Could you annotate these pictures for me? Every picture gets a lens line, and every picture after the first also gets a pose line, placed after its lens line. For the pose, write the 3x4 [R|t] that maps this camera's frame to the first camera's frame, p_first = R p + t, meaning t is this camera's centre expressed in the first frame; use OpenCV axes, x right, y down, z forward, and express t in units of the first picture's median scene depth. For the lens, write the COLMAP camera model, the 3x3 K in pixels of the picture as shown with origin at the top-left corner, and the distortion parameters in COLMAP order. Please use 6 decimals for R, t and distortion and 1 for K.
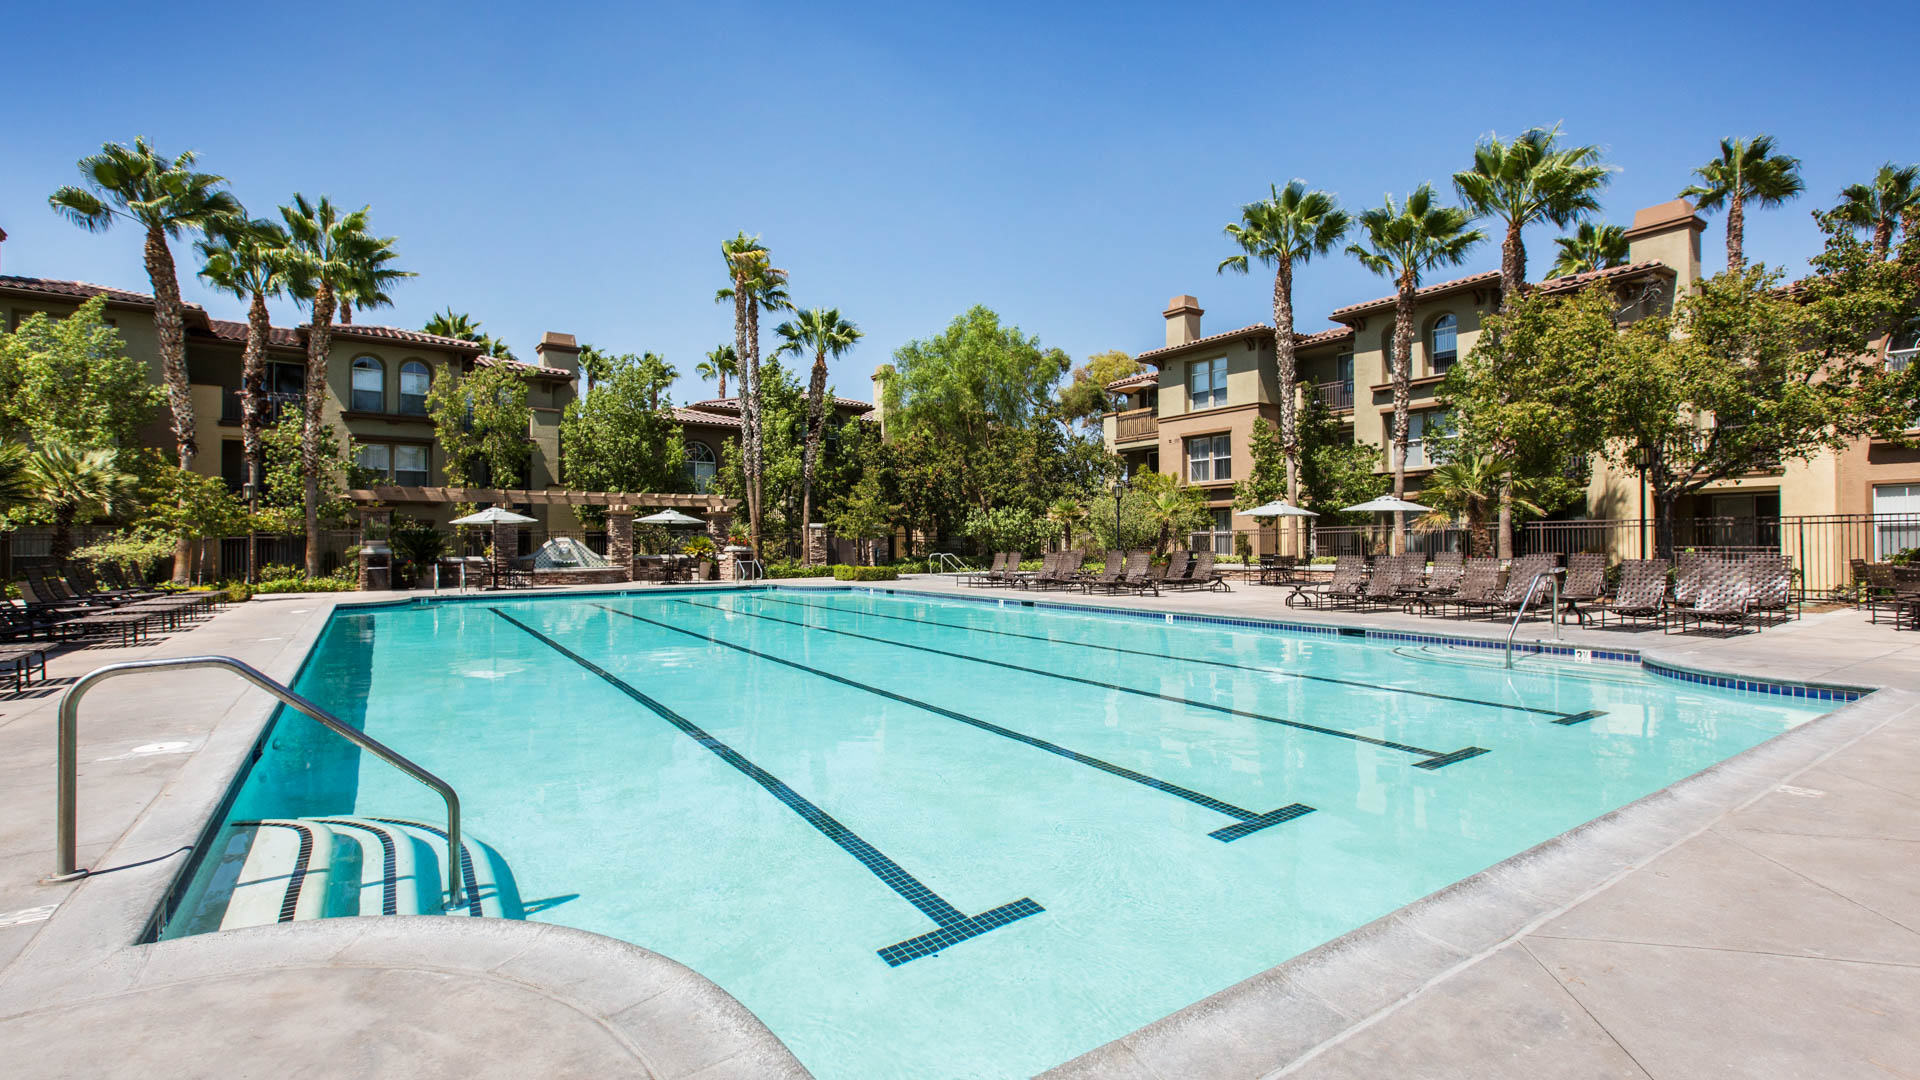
lens RADIAL K [[887.7, 0, 960.0], [0, 887.7, 540.0], [0, 0, 1]] dist [0.000206, -0.000005]
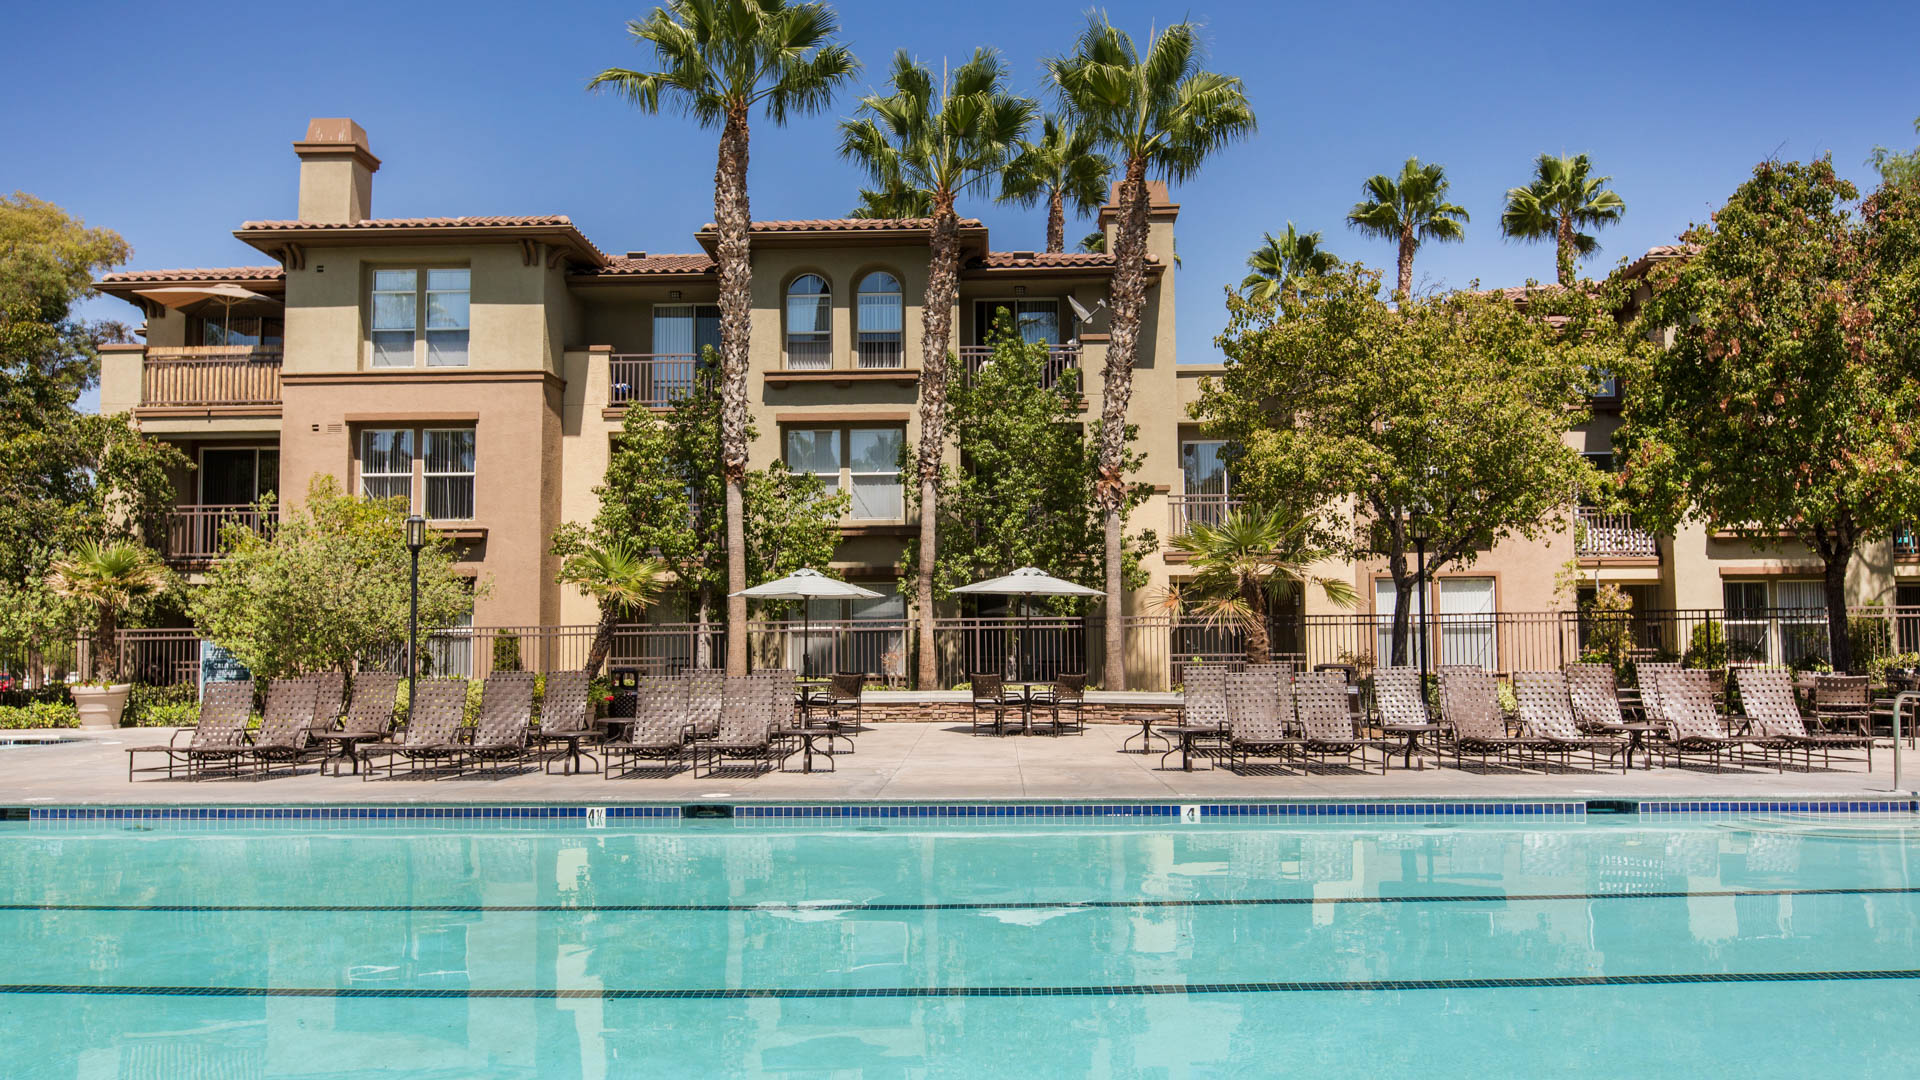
lens RADIAL K [[1532.8, 0, 960.0], [0, 1532.8, 540.0], [0, 0, 1]] dist [-0.003098, -0.001002]
pose [[0.557909, 0.057526, 0.827906, -0.226798], [0.000183, 0.997586, -0.069439, 0.000869], [-0.829902, 0.038892, 0.556552, 0.300911]]
